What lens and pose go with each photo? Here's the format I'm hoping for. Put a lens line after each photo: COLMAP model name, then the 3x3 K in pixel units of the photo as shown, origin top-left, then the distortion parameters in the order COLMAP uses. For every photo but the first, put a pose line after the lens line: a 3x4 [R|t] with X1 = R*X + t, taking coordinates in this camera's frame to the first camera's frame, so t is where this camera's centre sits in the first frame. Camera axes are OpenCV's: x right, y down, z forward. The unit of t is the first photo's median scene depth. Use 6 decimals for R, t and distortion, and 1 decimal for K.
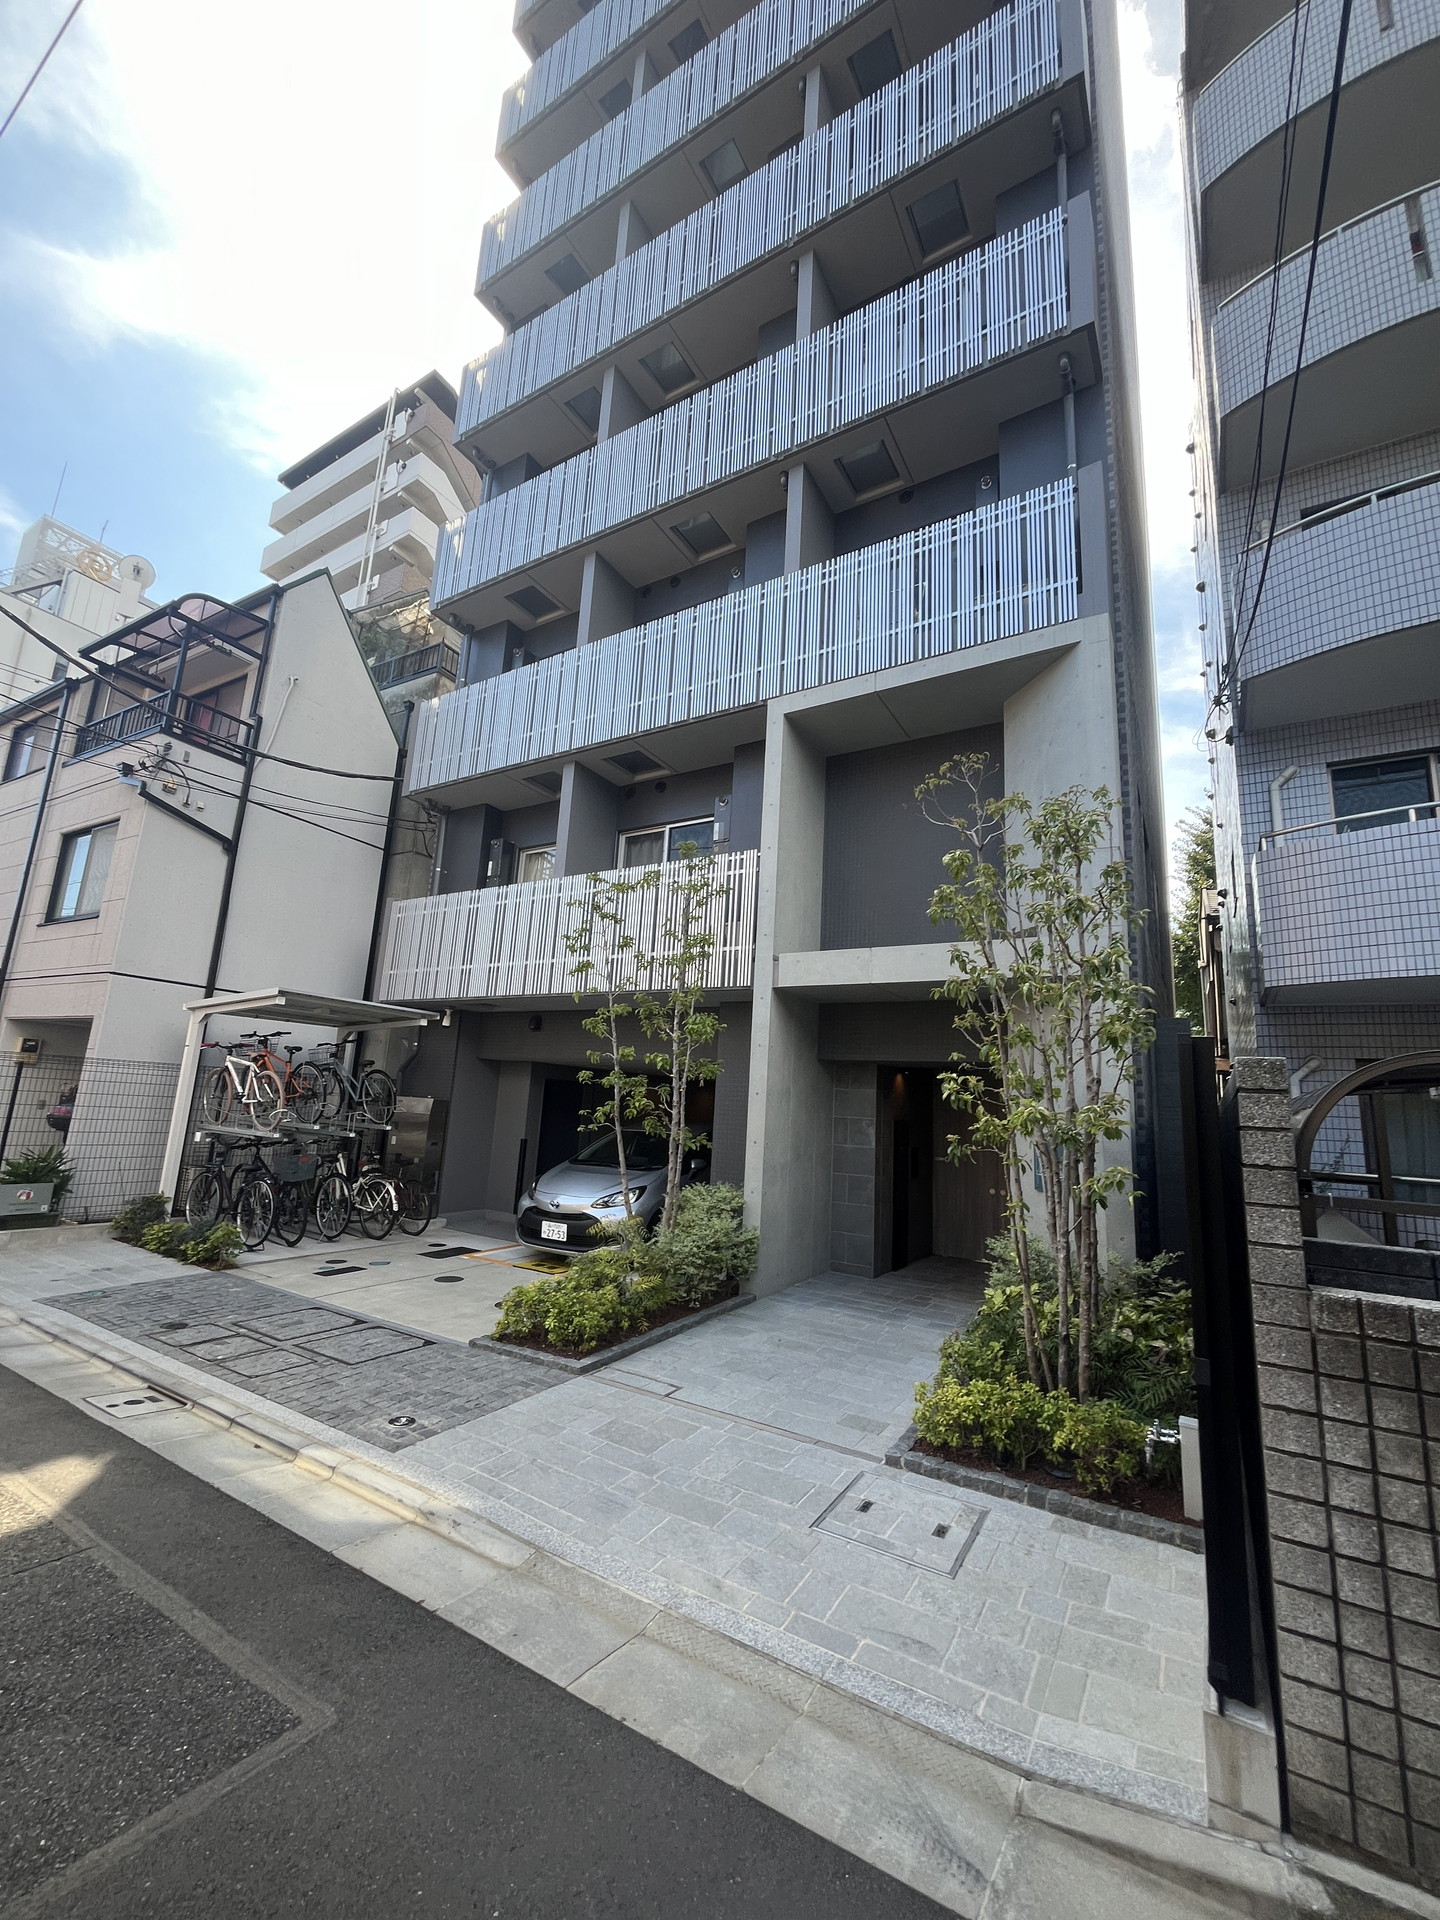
lens RADIAL K [[775.6, 0, 718.8], [0, 775.6, 959.2], [0, 0, 1]] dist [-0.002298, 0.000162]
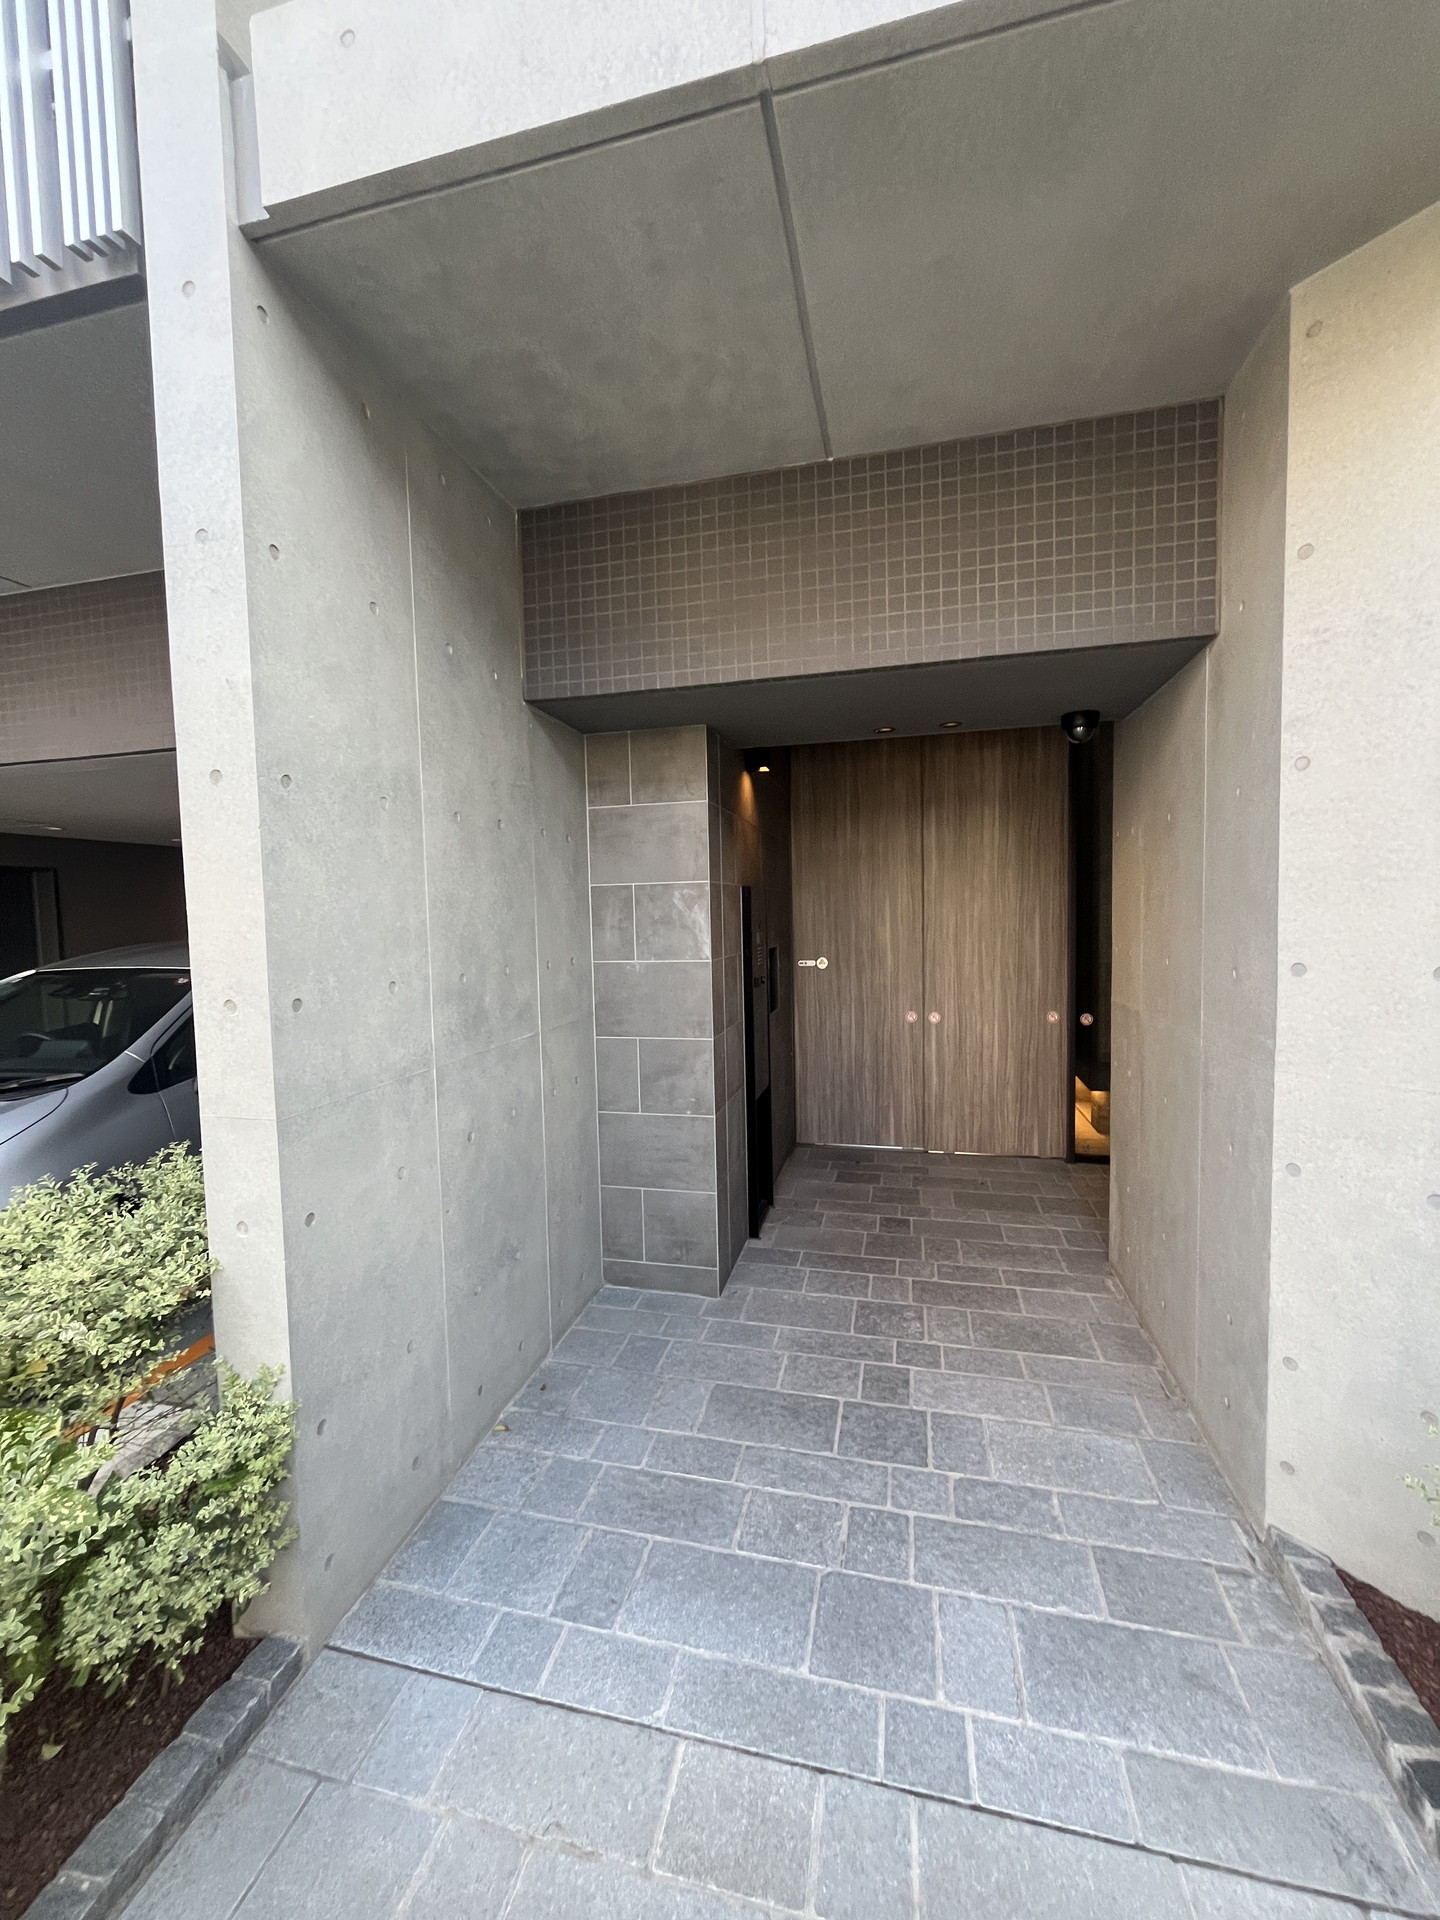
lens RADIAL K [[775.6, 0, 722.7], [0, 775.6, 957.8], [0, 0, 1]] dist [-0.002298, 0.000162]
pose [[0.948075, -0.097046, 0.302878, 0.106282], [0.017863, 0.967055, 0.253941, 0.162820], [-0.317543, -0.235345, 0.918574, 0.723808]]
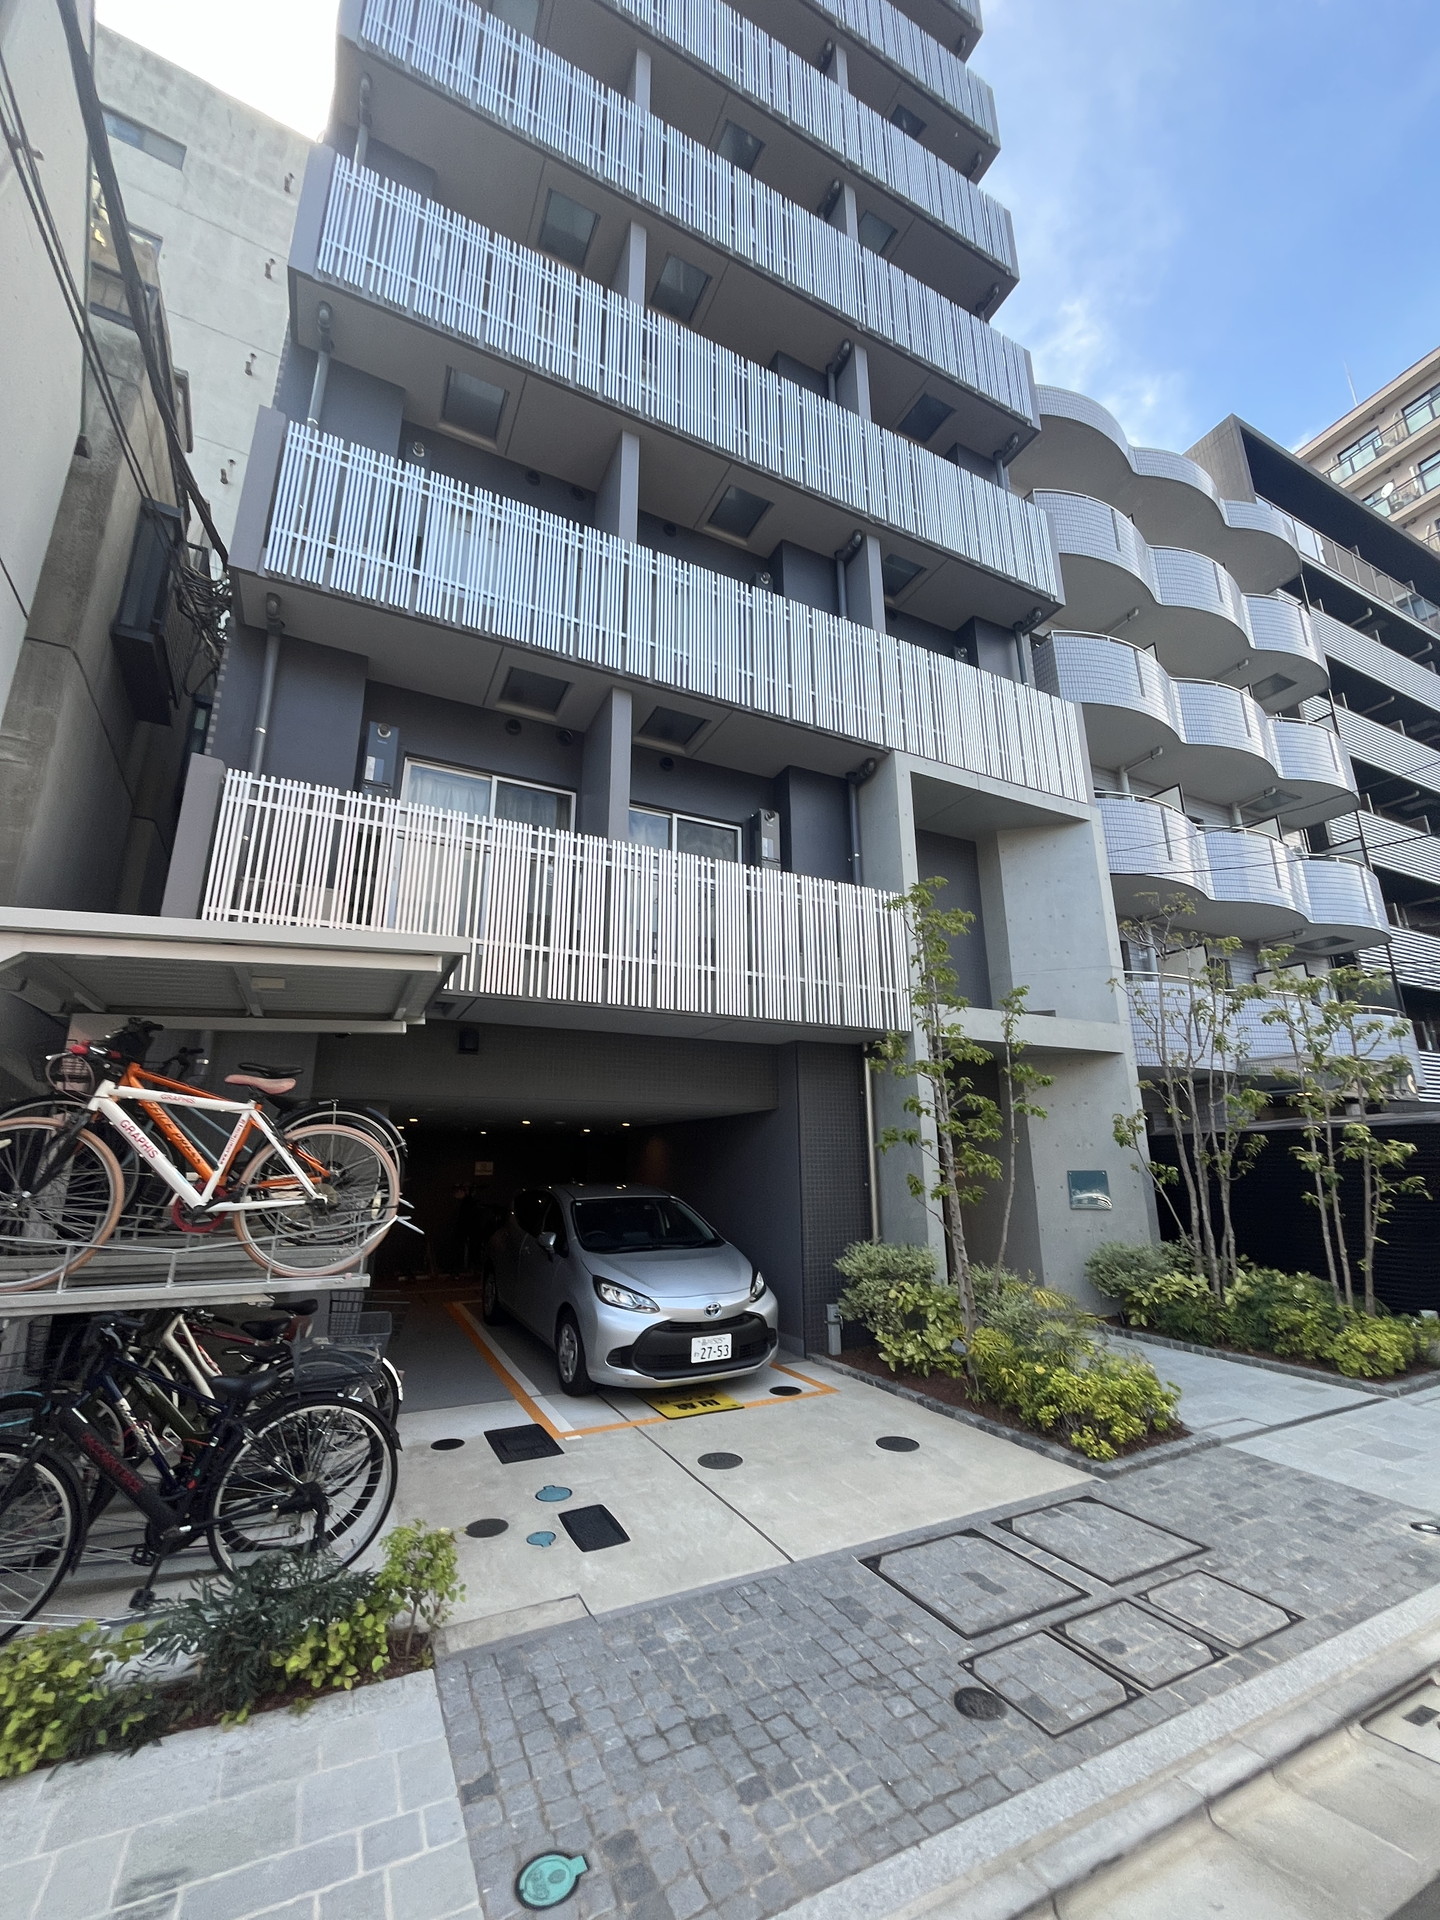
lens RADIAL K [[775.6, 0, 717.0], [0, 775.6, 958.9], [0, 0, 1]] dist [-0.002298, 0.000162]
pose [[0.528494, 0.164516, 0.832844, -0.915465], [-0.126447, 0.985354, -0.114403, 0.086826], [-0.839467, -0.044849, 0.541557, 0.672064]]
